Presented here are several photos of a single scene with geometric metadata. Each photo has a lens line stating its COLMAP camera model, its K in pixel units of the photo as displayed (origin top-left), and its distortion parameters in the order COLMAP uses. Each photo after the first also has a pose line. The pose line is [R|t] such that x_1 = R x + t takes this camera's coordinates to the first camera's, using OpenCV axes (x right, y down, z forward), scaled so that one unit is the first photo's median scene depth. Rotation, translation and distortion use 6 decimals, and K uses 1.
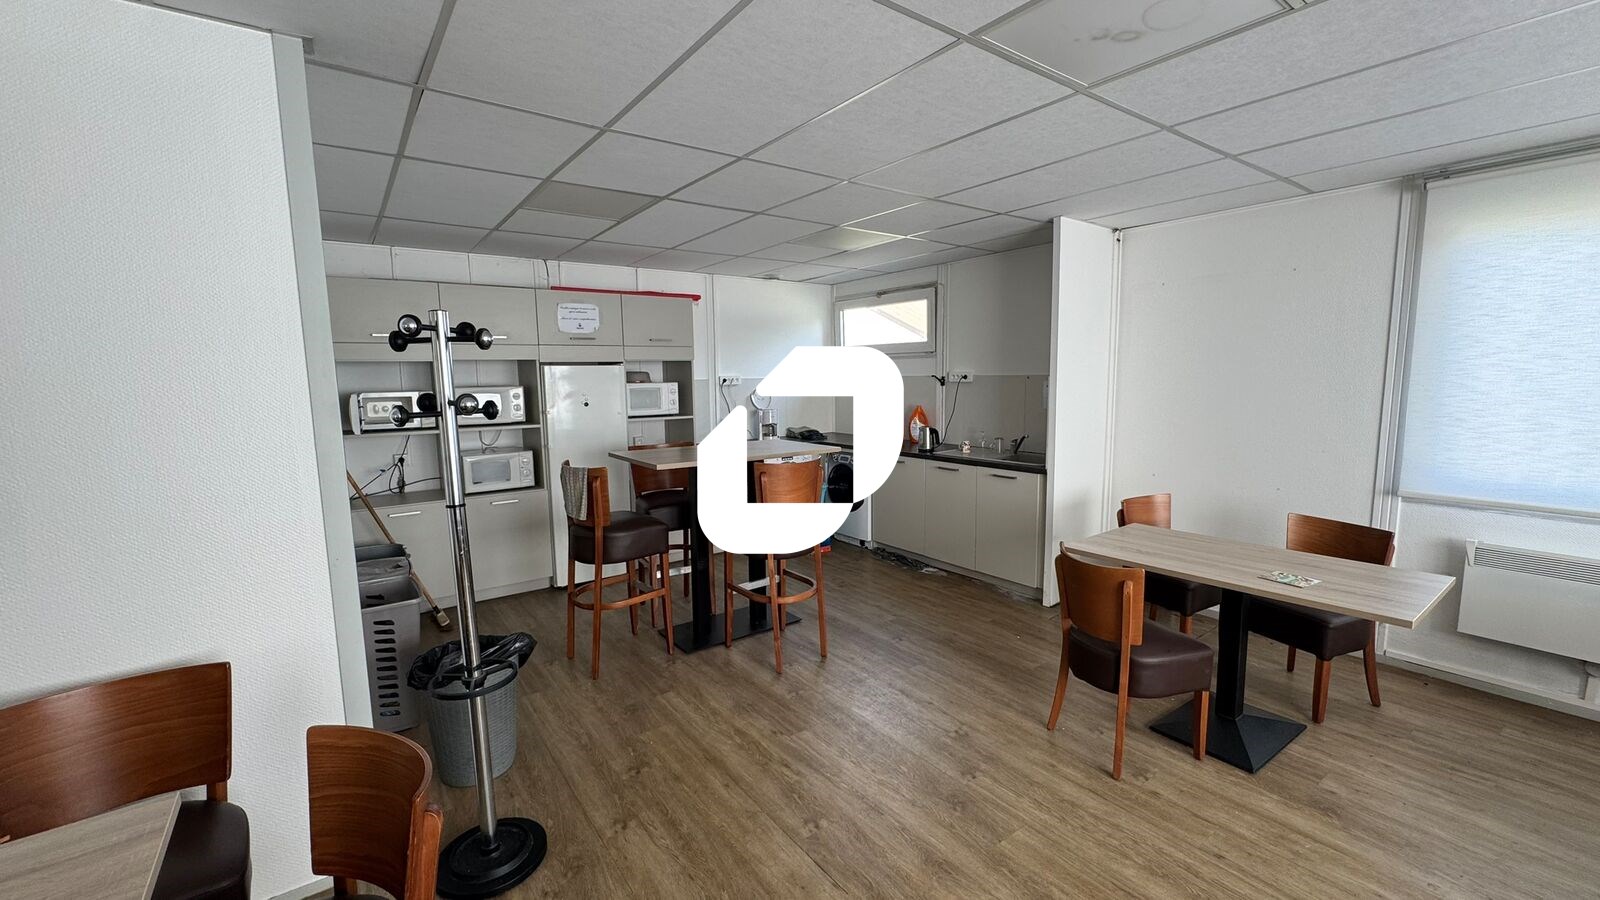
lens RADIAL K [[639.6, 0, 800.0], [0, 639.6, 450.0], [0, 0, 1]] dist [0.000875, 0.000218]
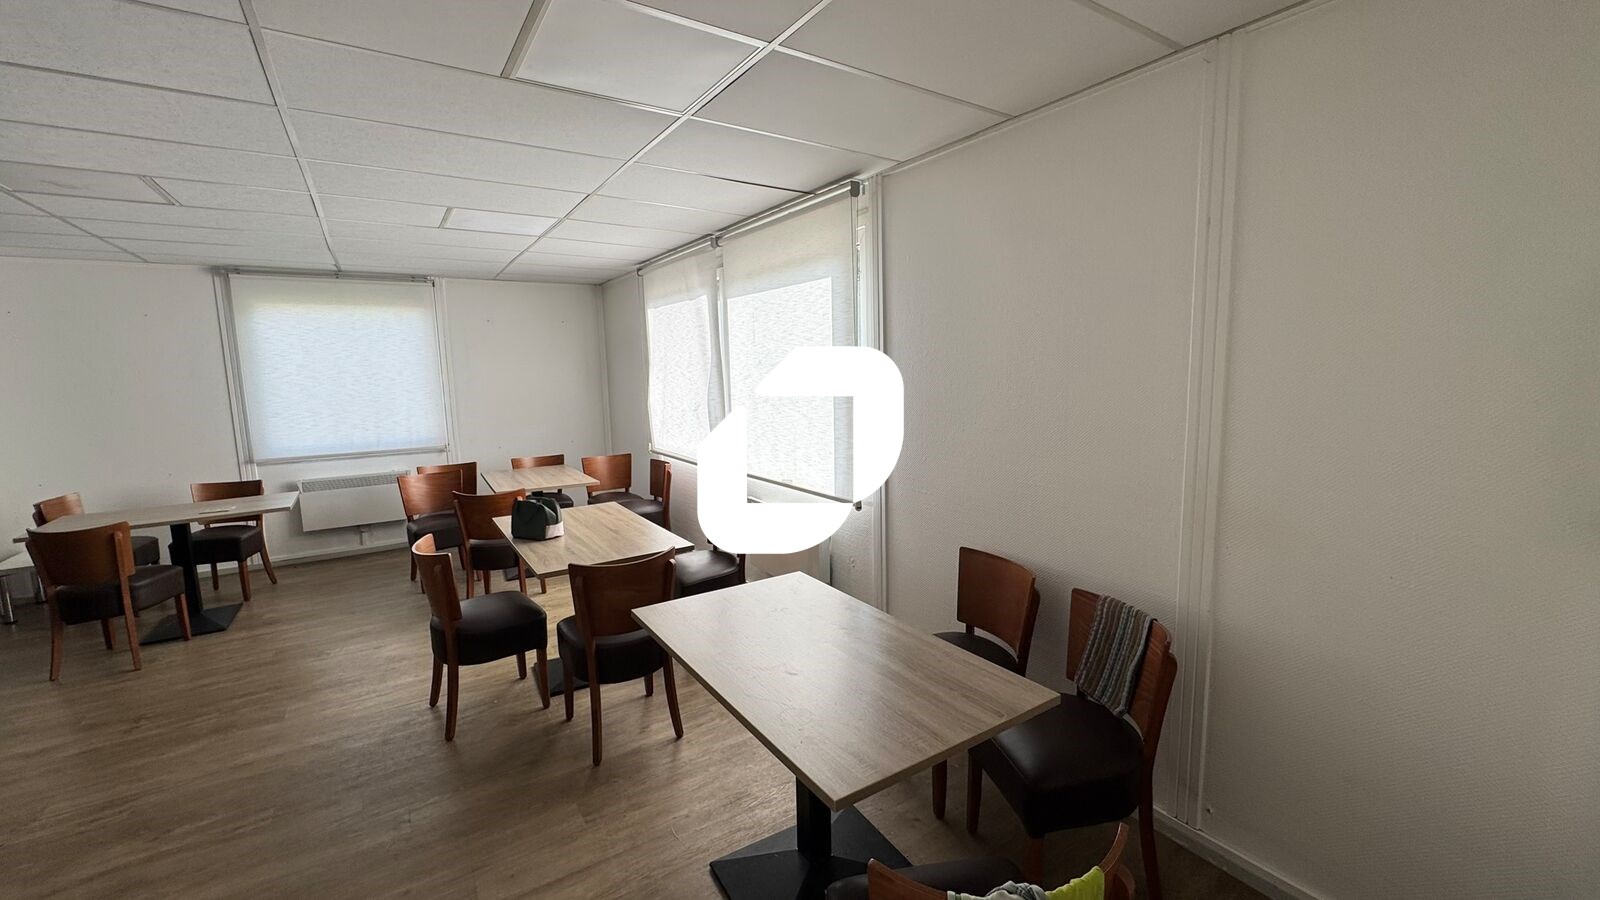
lens RADIAL K [[639.6, 0, 800.0], [0, 639.6, 450.0], [0, 0, 1]] dist [0.000875, 0.000218]
pose [[0.047686, -0.116259, 0.992074, -0.701844], [0.141213, 0.984013, 0.108526, 0.067970], [-0.988830, 0.134919, 0.063341, -0.551553]]
